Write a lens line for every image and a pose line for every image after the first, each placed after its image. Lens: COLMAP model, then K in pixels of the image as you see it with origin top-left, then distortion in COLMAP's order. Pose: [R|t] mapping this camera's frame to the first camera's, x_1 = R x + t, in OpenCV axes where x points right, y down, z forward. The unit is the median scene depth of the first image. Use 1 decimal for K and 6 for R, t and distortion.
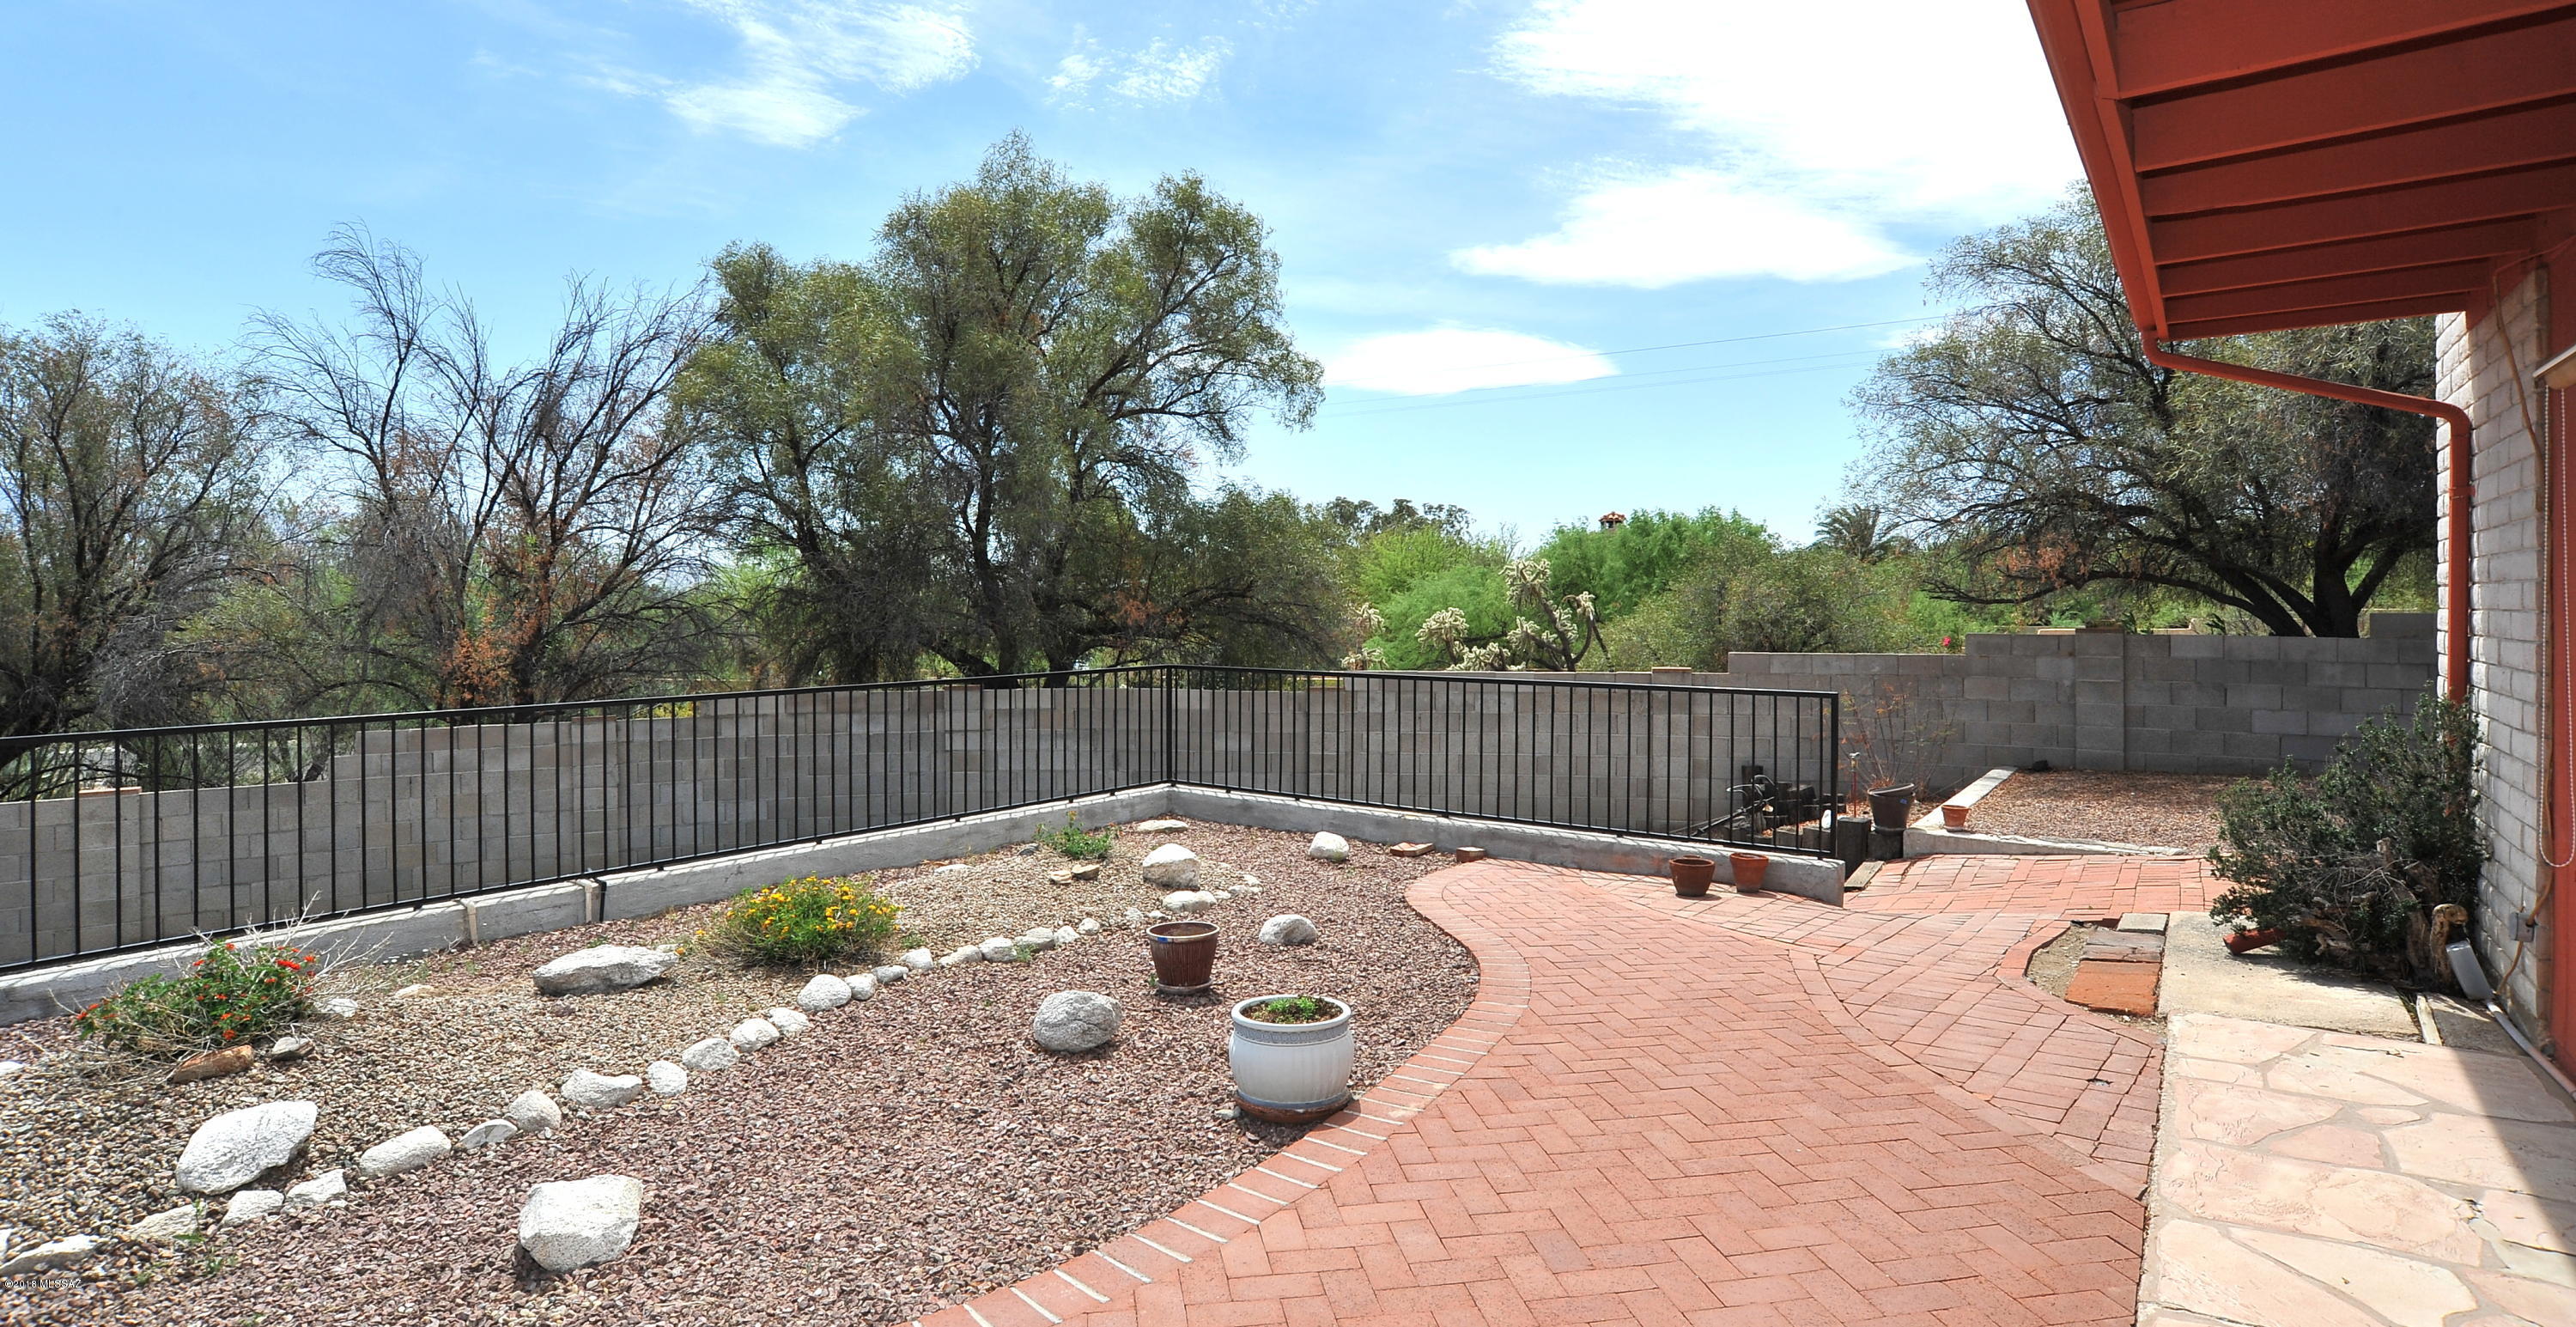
lens RADIAL K [[1306.5, 0, 1277.7], [0, 1306.5, 647.5], [0, 0, 1]] dist [-0.036400, 0.017895]
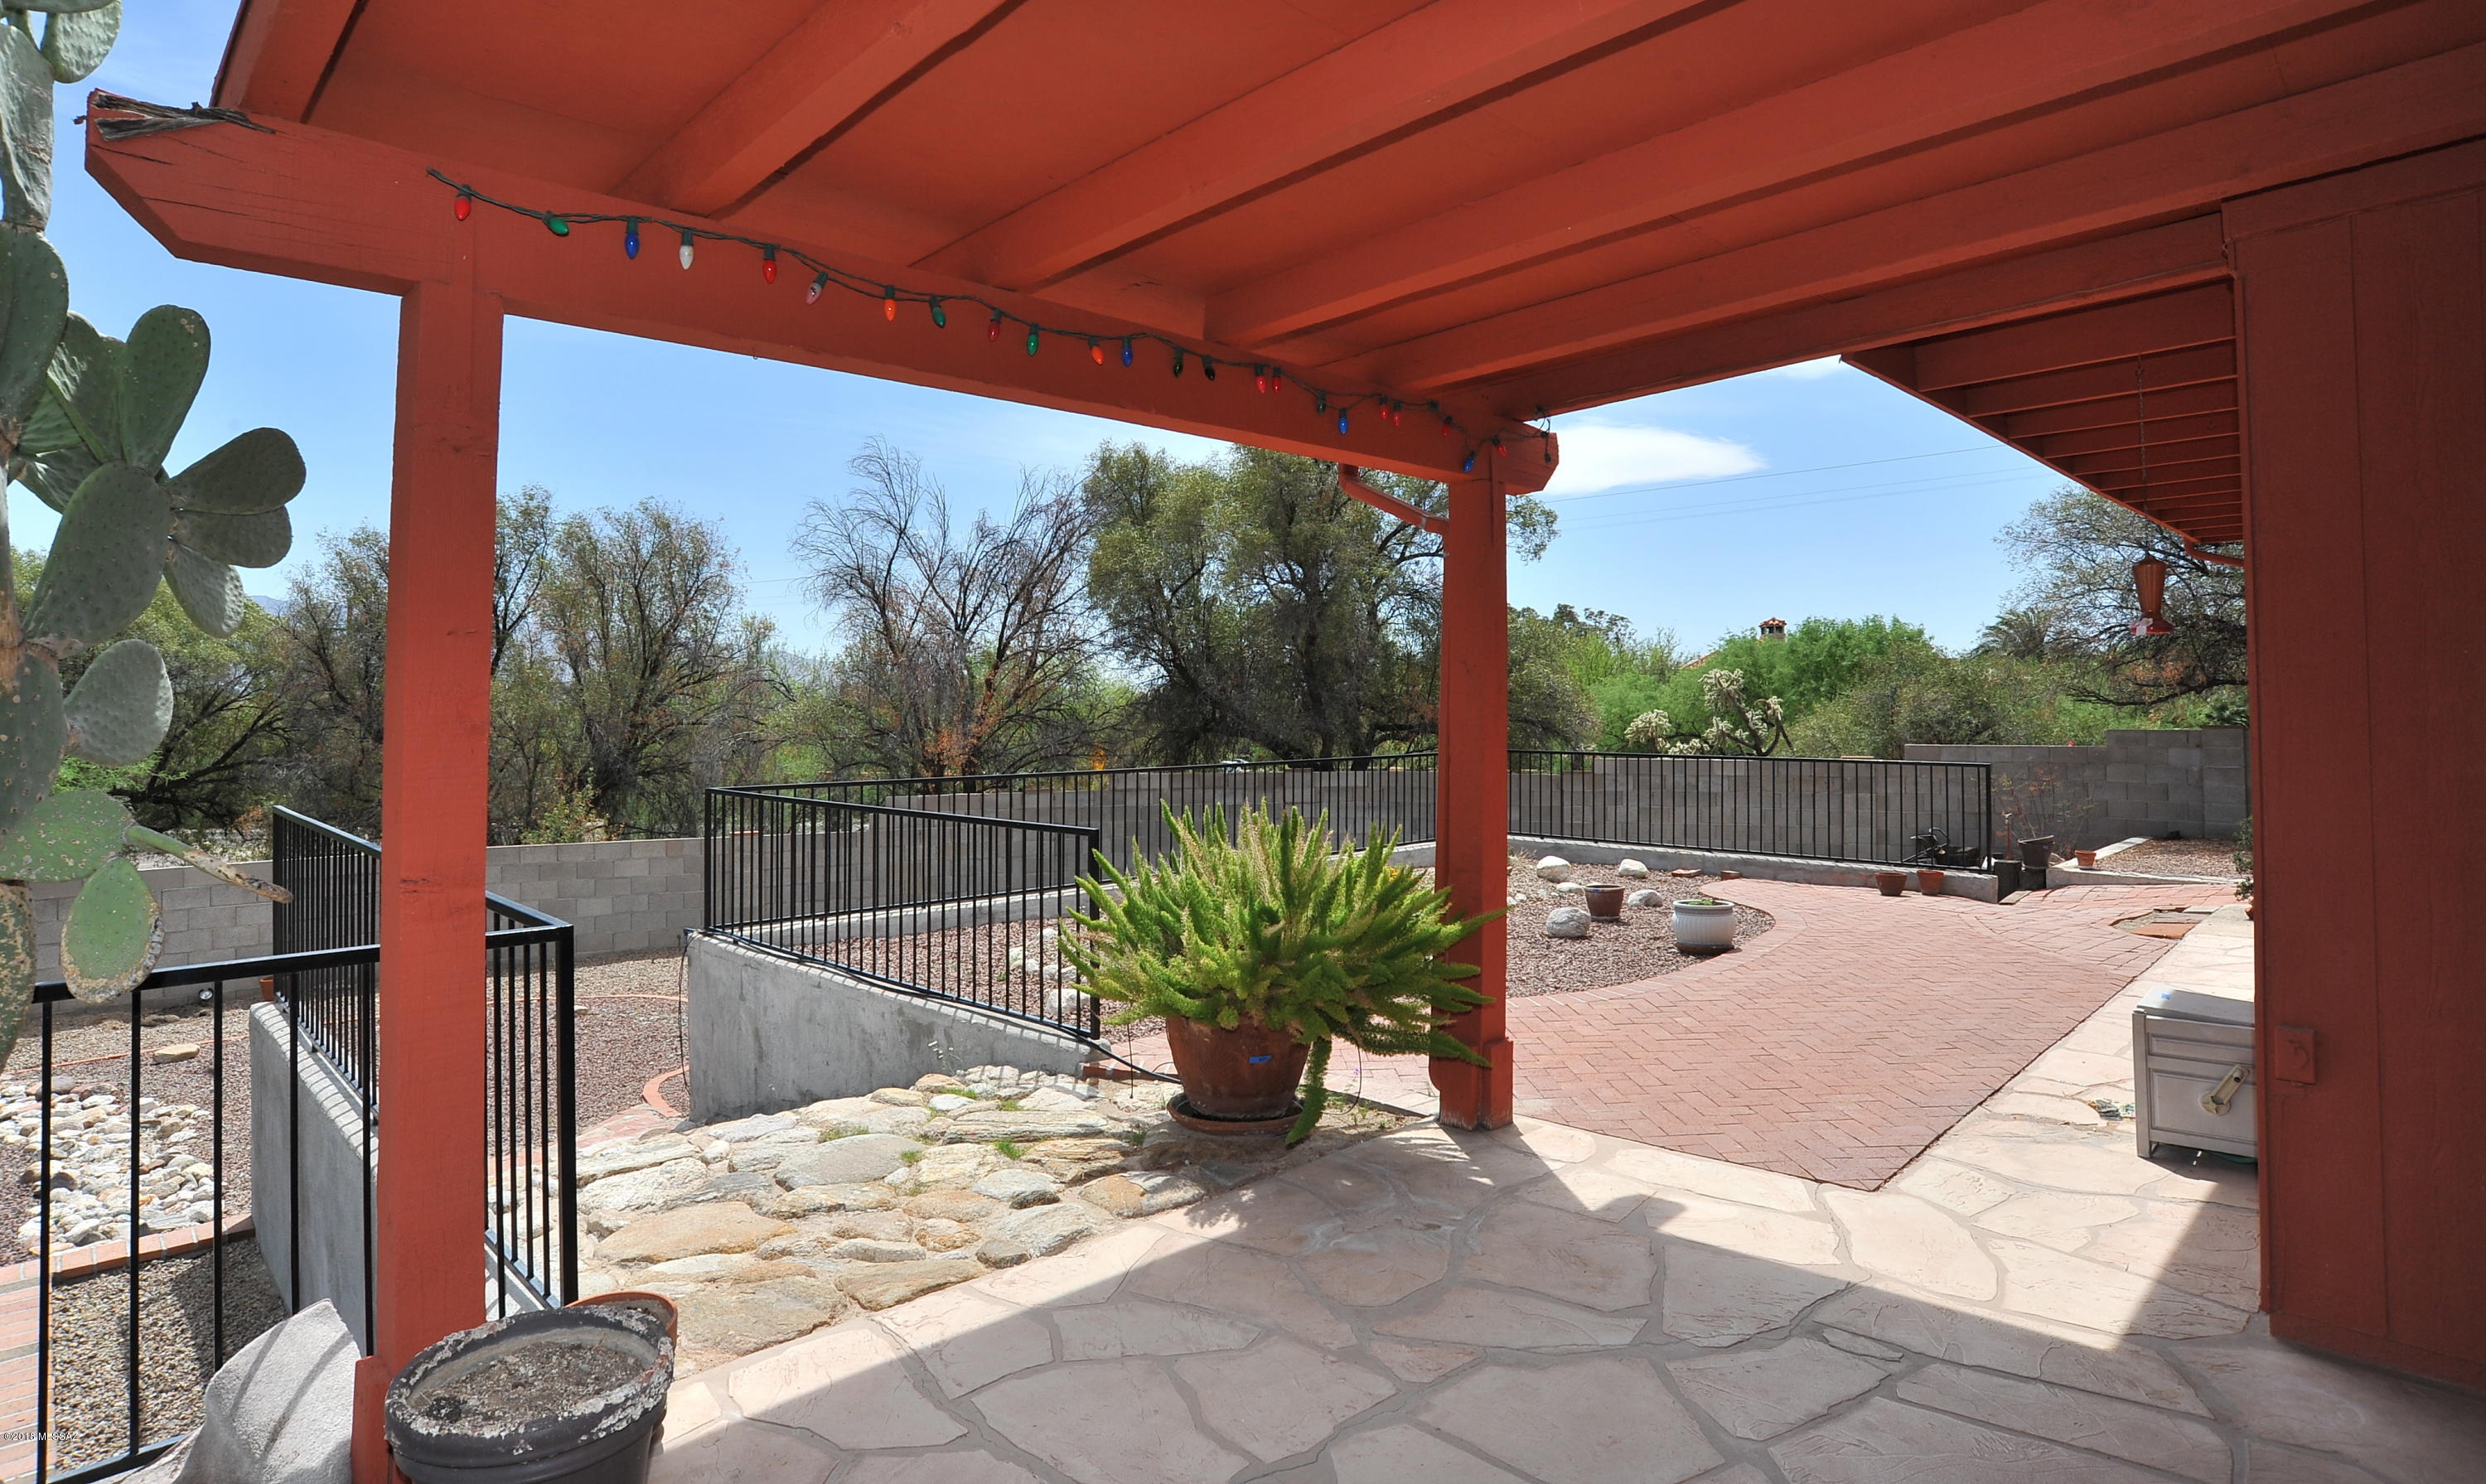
lens RADIAL K [[1269.4, 0, 1263.1], [0, 1269.4, 716.3], [0, 0, 1]] dist [-0.018046, 0.004113]
pose [[0.991993, -0.000698, -0.126292, -0.114864], [-0.002674, 0.999644, -0.026529, 0.010584], [0.126265, 0.026655, 0.991638, -0.290113]]
